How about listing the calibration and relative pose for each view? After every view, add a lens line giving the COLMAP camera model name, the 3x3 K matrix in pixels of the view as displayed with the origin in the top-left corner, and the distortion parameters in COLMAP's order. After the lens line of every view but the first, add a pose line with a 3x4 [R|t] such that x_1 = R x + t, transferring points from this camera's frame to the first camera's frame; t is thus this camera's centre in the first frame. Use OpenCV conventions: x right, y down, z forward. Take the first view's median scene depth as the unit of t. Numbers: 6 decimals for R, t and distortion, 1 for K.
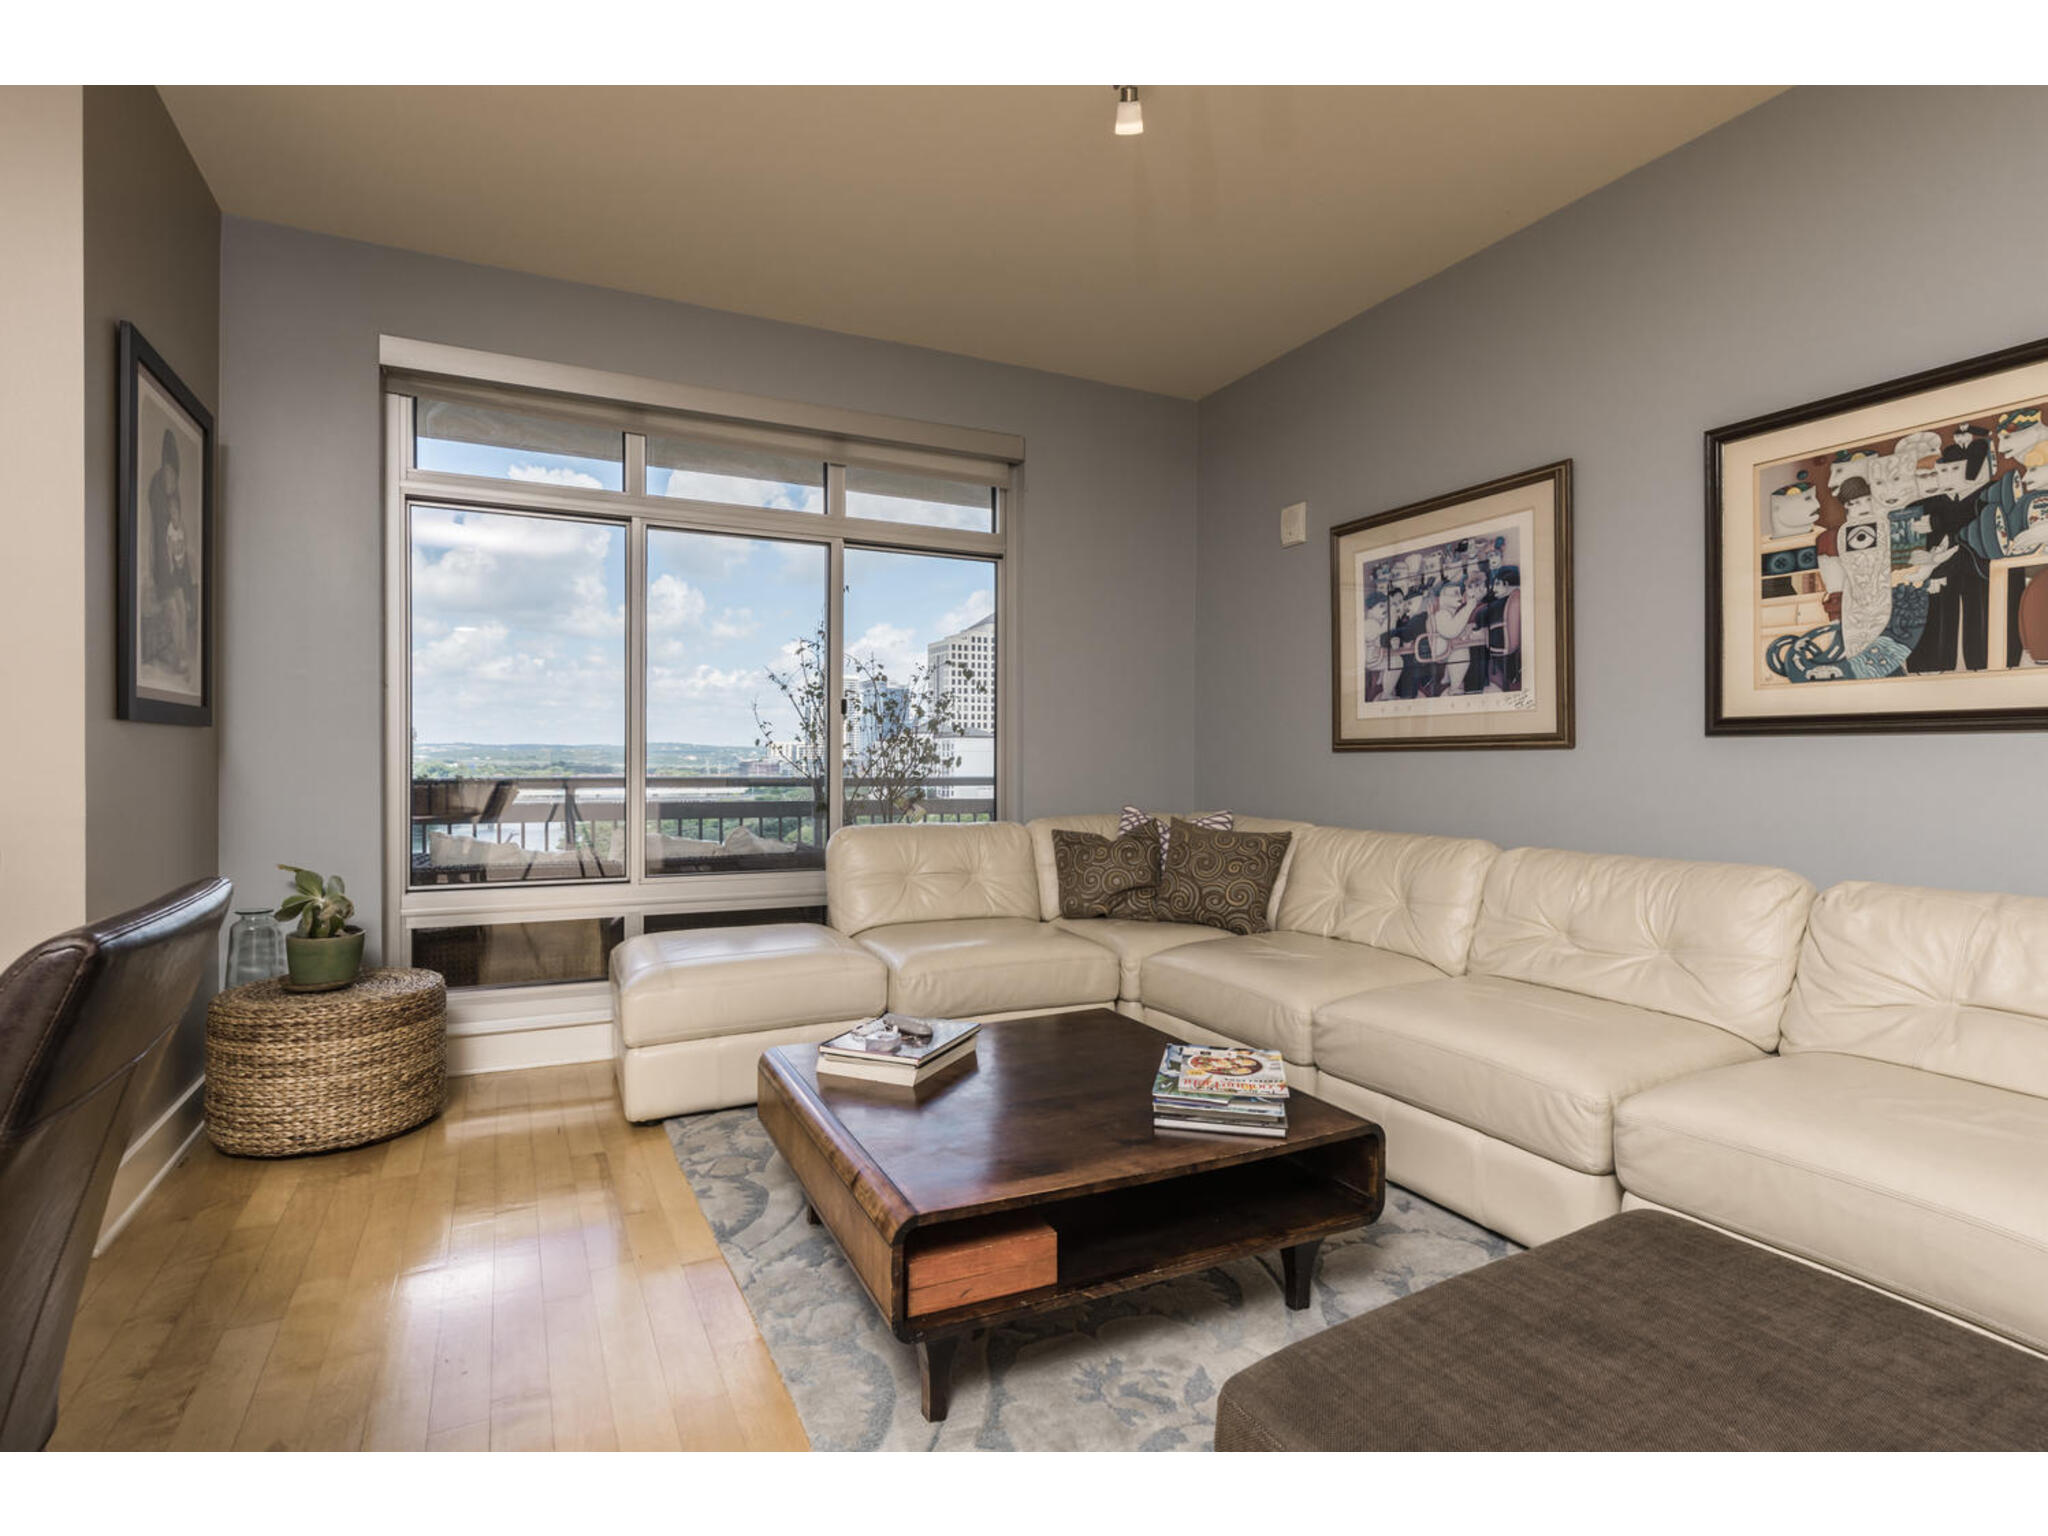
lens RADIAL K [[1022.4, 0, 1007.3], [0, 1022.4, 763.1], [0, 0, 1]] dist [0.017031, -0.005293]
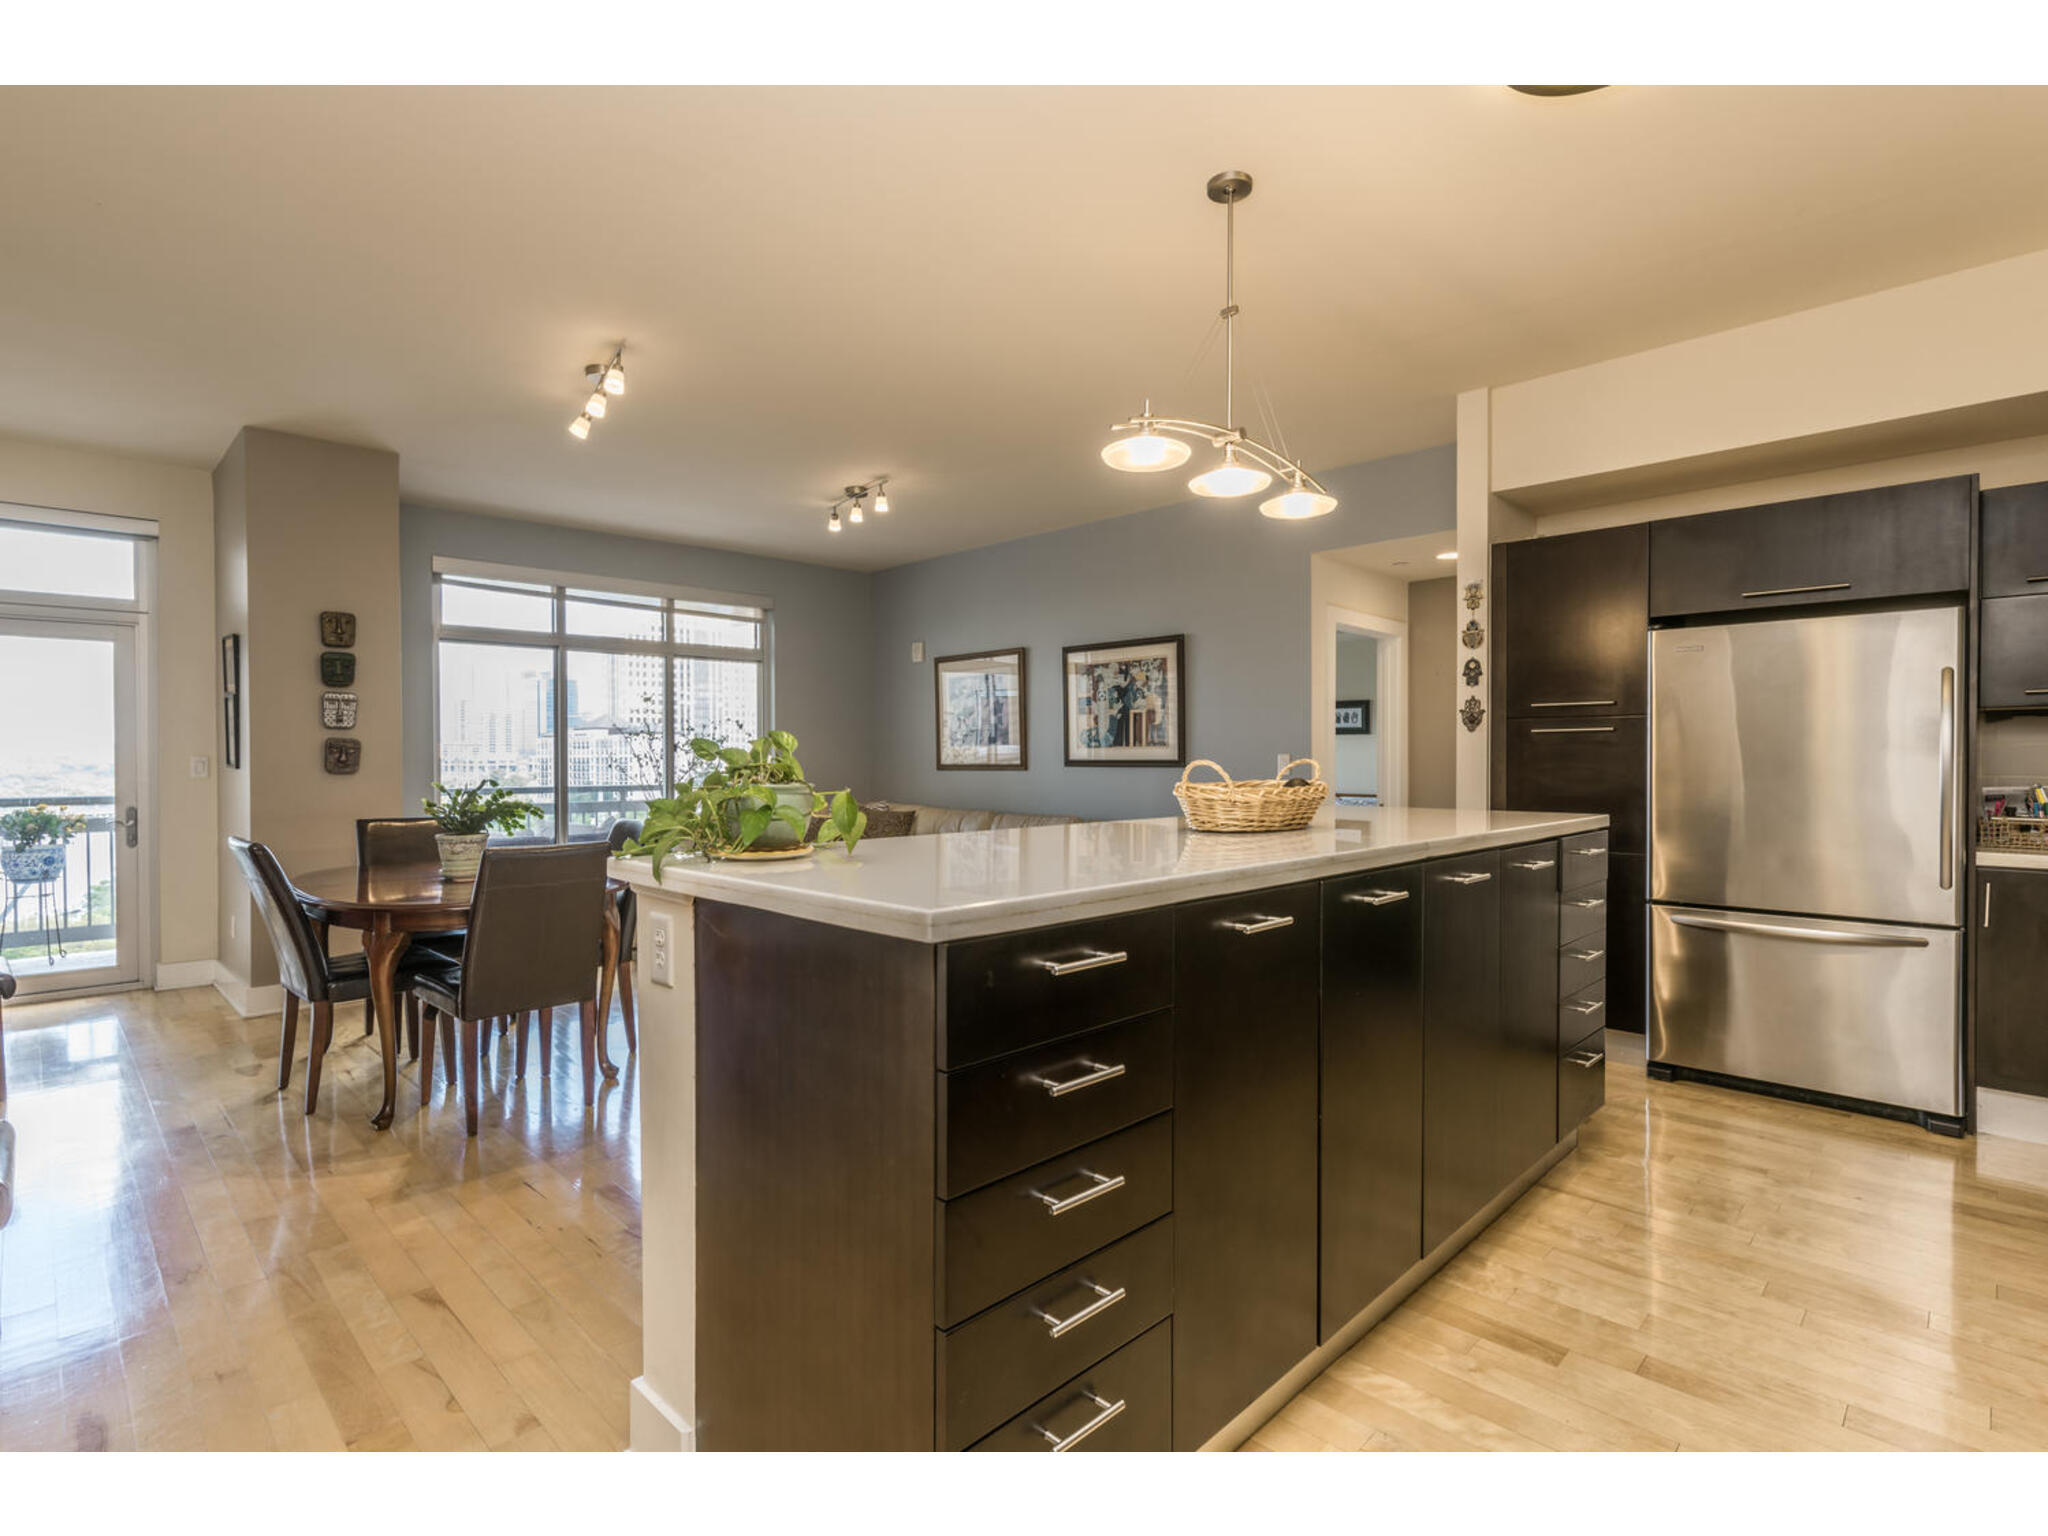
lens RADIAL K [[1022.4, 0, 1023.2], [0, 1022.4, 760.4], [0, 0, 1]] dist [0.017031, -0.005293]
pose [[0.955218, -0.005635, 0.295850, -0.146958], [0.005405, 0.999984, 0.001597, -0.043537], [-0.295854, 0.000074, 0.955233, -1.255474]]
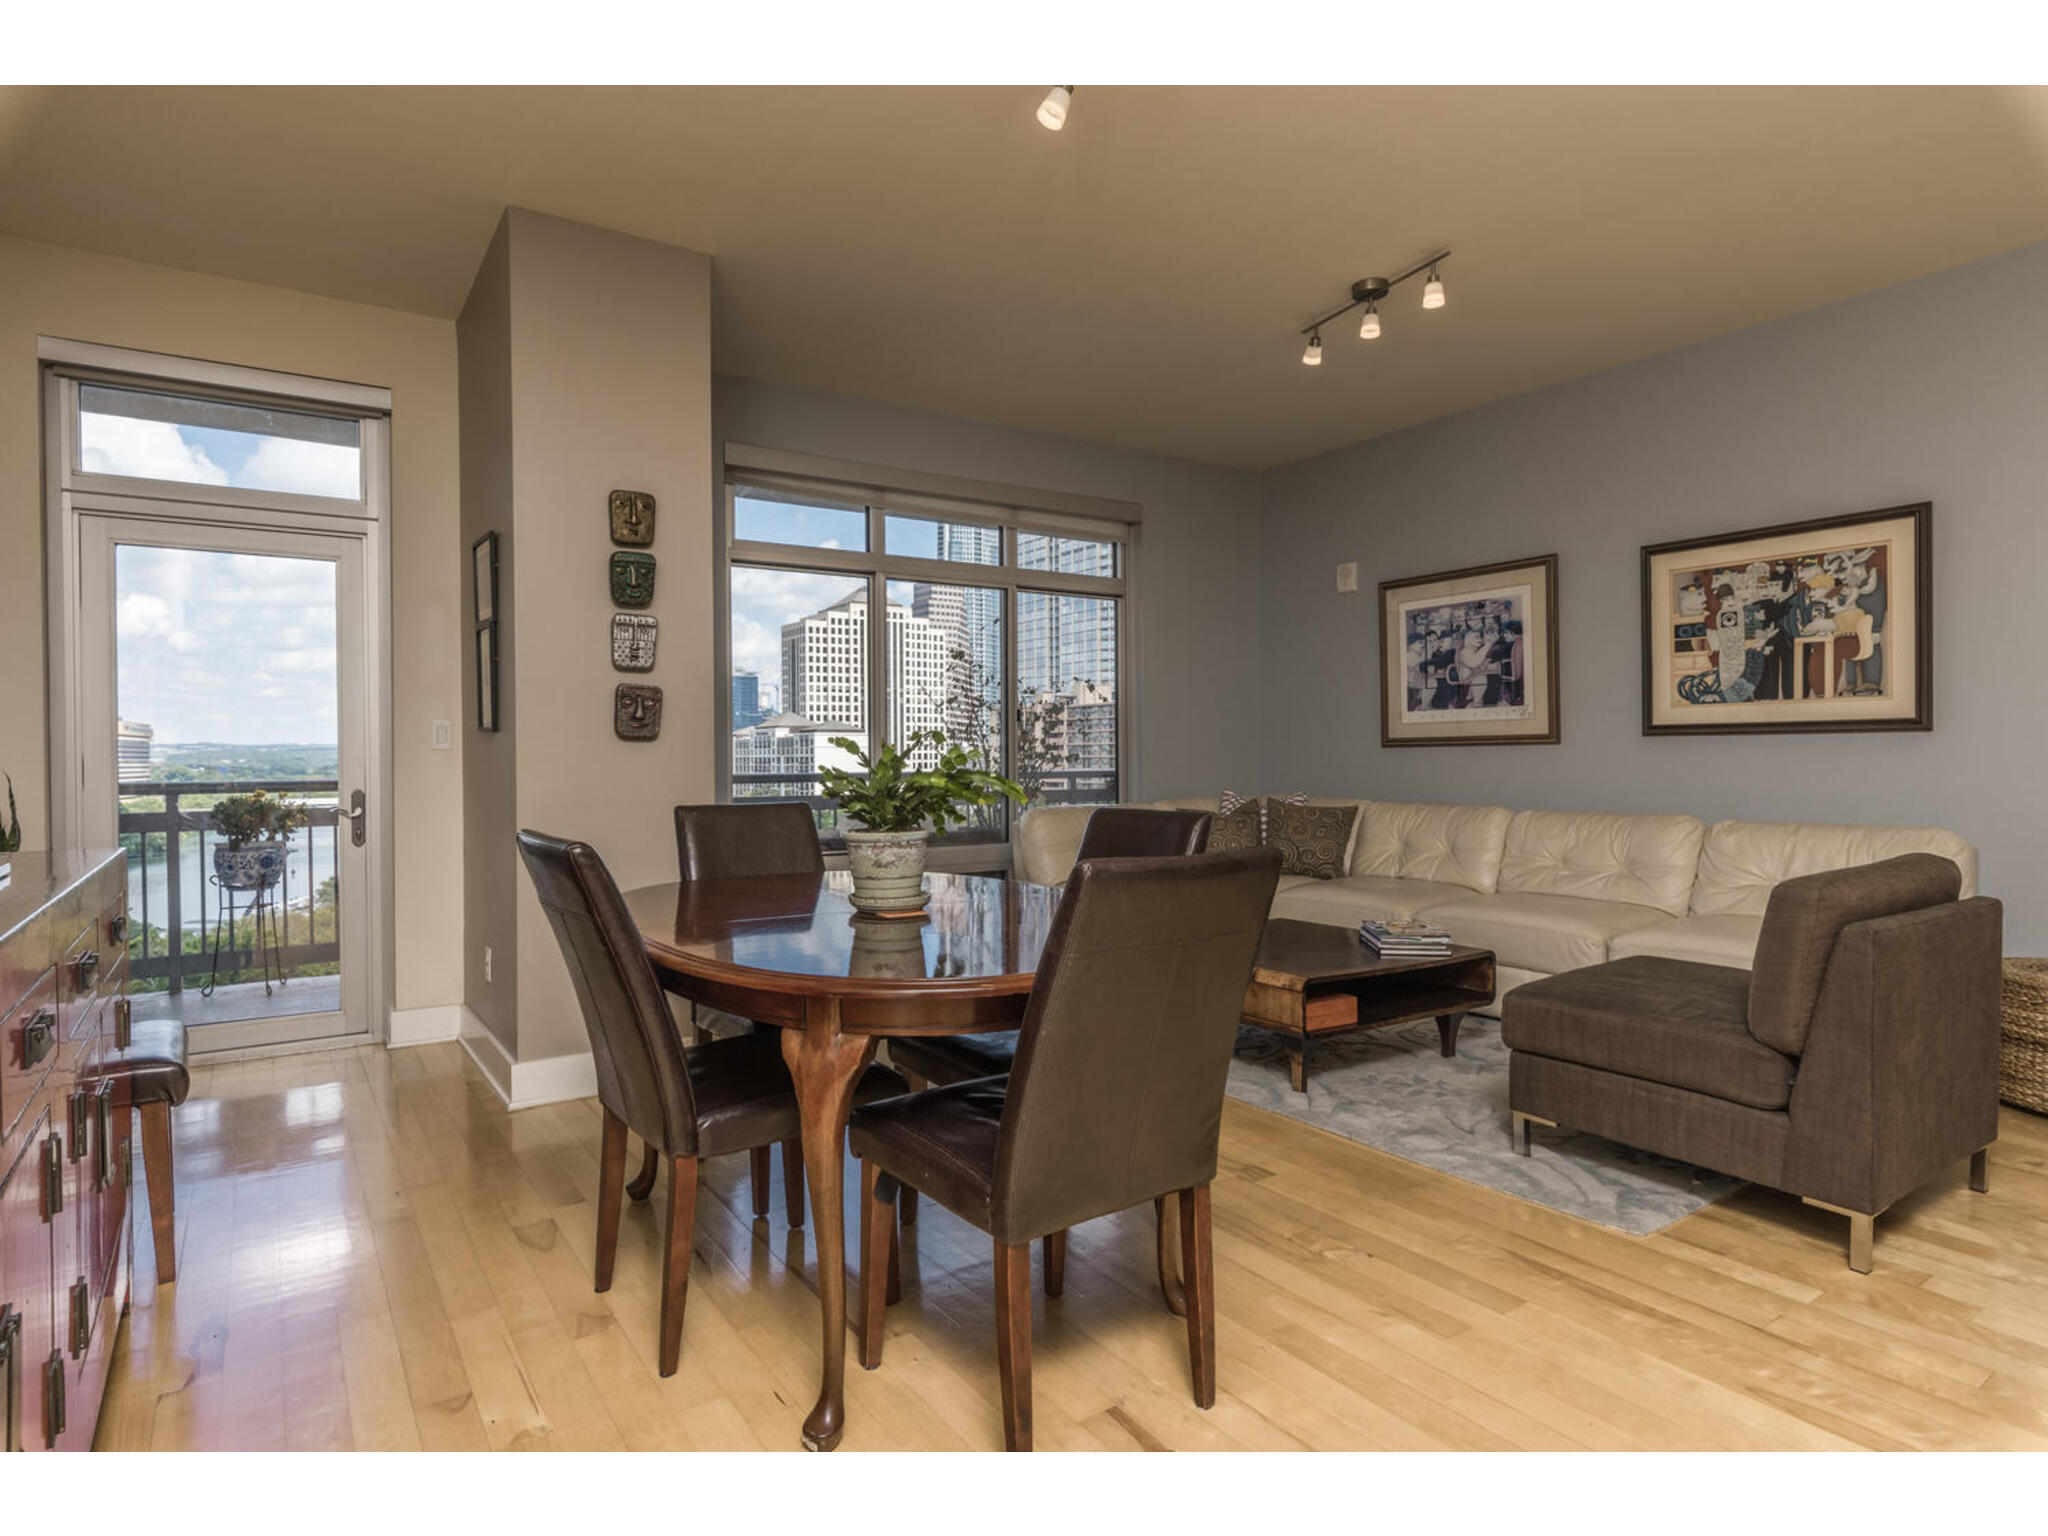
lens RADIAL K [[1122.3, 0, 1019.9], [0, 1122.3, 761.2], [0, 0, 1]] dist [-0.005735, 0.002498]
pose [[0.992251, -0.008322, 0.123971, -0.457837], [0.008220, 0.999965, 0.001341, 0.001721], [-0.123978, -0.000311, 0.992285, -0.558405]]
